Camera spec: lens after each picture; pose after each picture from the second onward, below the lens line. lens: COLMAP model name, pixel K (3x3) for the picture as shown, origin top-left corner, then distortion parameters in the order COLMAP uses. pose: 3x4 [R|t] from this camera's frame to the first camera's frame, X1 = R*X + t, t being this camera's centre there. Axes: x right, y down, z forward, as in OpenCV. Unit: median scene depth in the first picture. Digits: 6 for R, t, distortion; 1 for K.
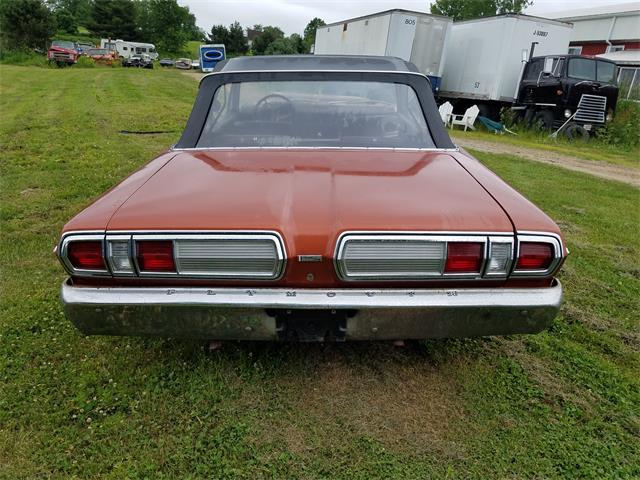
lens RADIAL K [[538.0, 0, 312.4], [0, 538.0, 254.6], [0, 0, 1]] dist [0.109029, -0.177713]
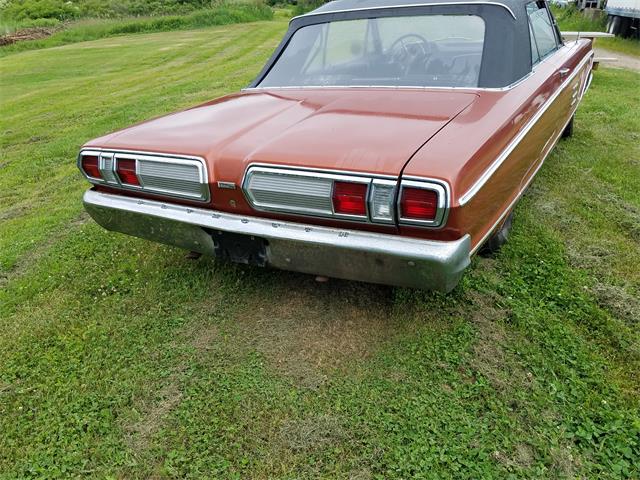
lens RADIAL K [[528.5, 0, 305.2], [0, 528.5, 259.5], [0, 0, 1]] dist [0.210238, -0.372711]
pose [[0.865377, 0.154265, -0.476787, 0.668040], [-0.108187, 0.986514, 0.122826, 0.005430], [0.489304, -0.054708, 0.870396, 0.111423]]
